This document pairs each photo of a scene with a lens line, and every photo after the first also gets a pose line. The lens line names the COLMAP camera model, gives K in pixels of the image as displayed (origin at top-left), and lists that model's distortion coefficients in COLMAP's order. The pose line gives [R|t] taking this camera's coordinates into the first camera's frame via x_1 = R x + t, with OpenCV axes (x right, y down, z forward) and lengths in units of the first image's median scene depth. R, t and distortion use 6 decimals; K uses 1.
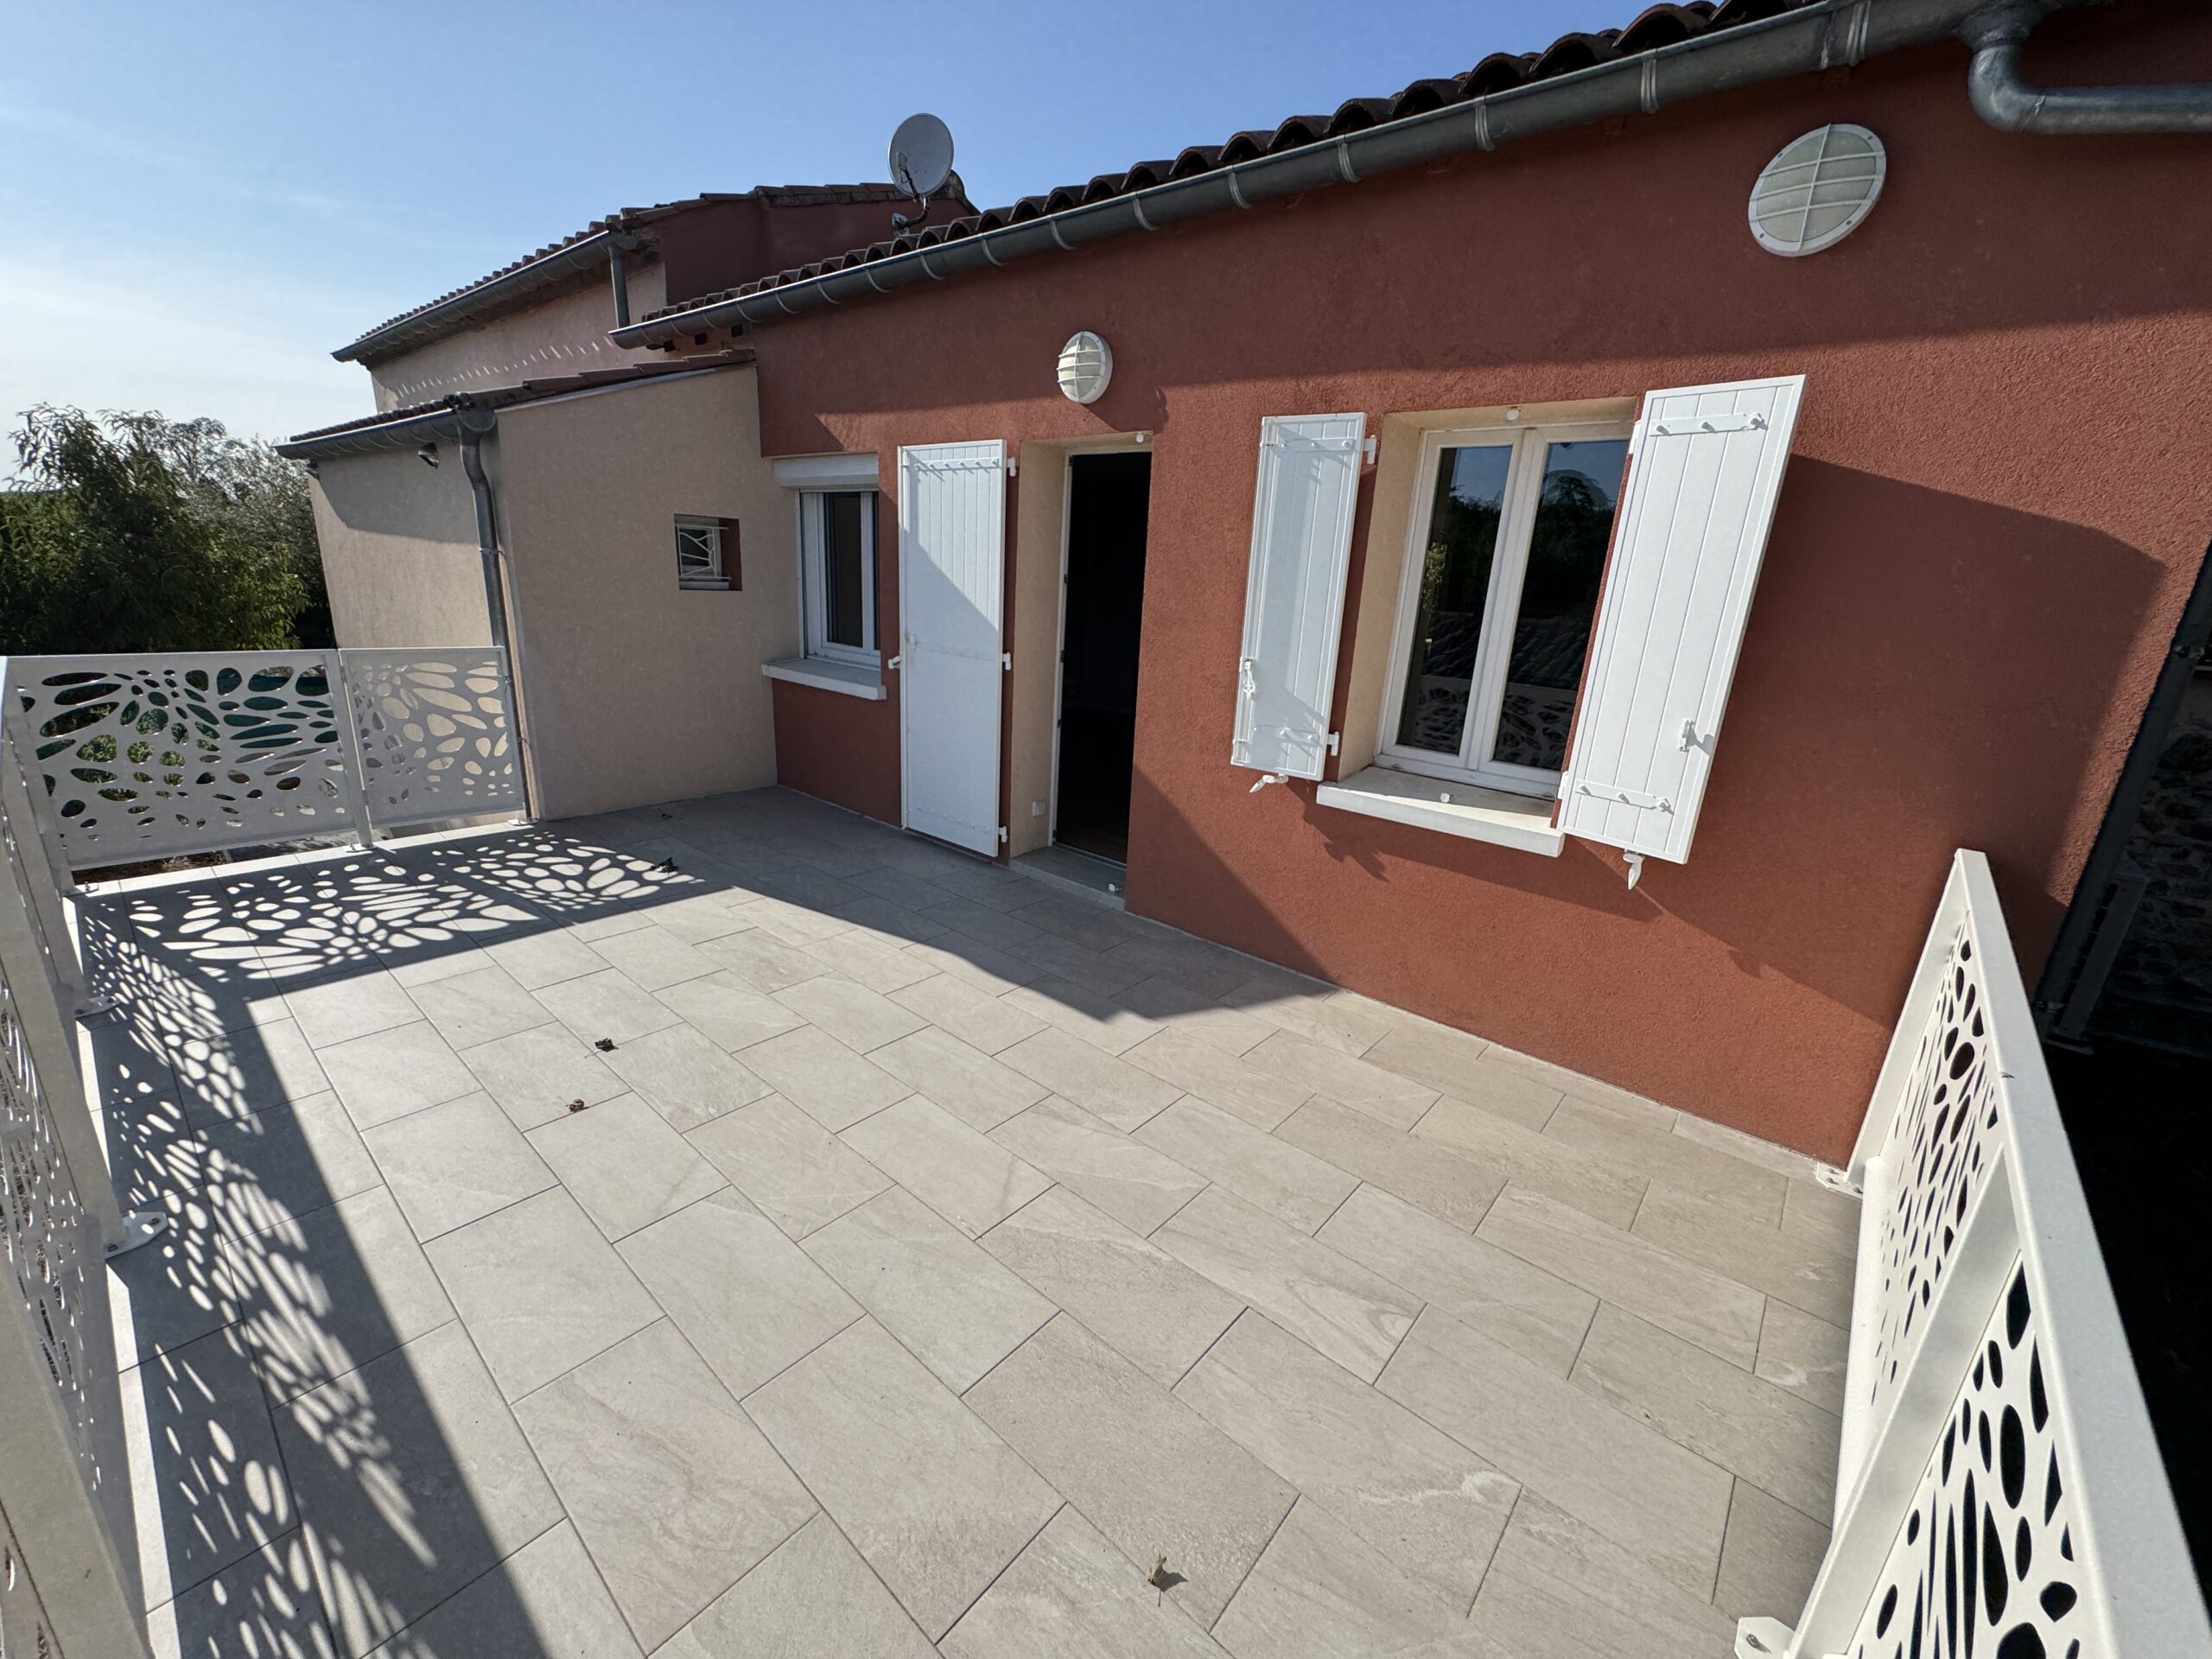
lens RADIAL K [[891.9, 0, 1105.1], [0, 891.9, 832.1], [0, 0, 1]] dist [0.002140, 0.000702]
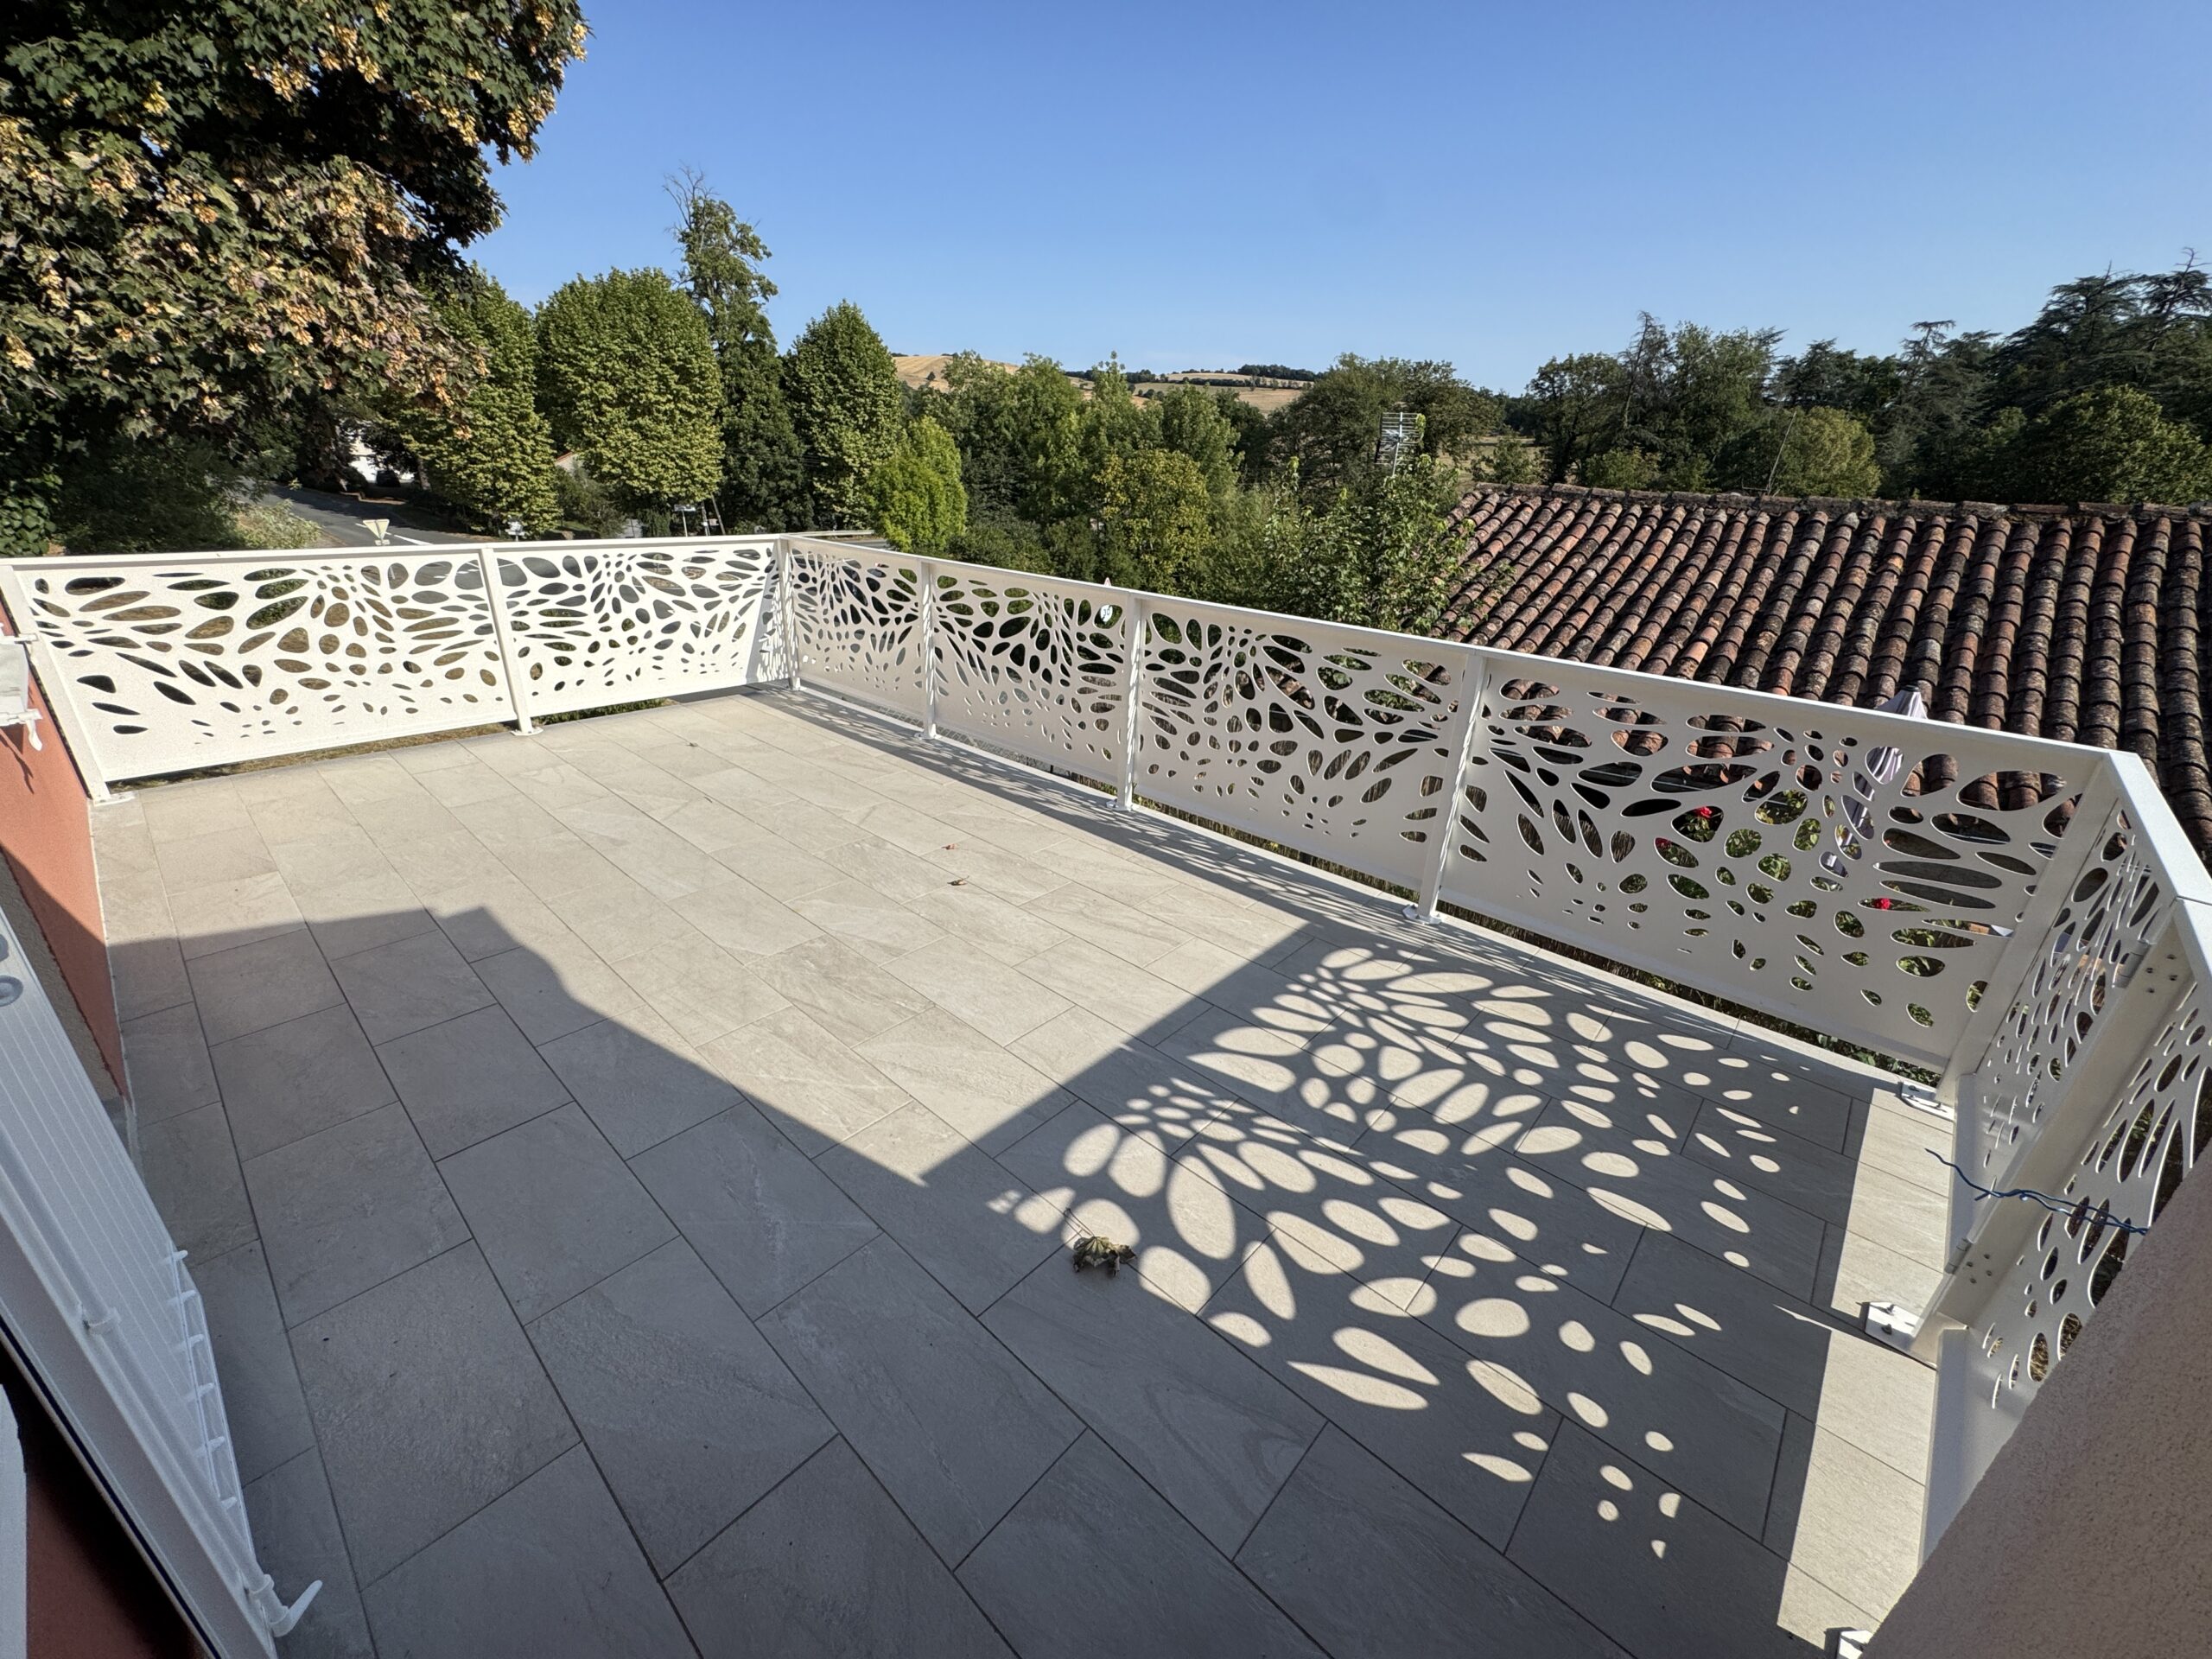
lens RADIAL K [[891.9, 0, 1110.1], [0, 891.9, 830.4], [0, 0, 1]] dist [0.002140, 0.000702]
pose [[-0.995832, -0.090006, -0.014728, -0.543459], [-0.078614, 0.765239, 0.638928, -0.429740], [-0.046236, 0.637423, -0.769126, 1.370025]]
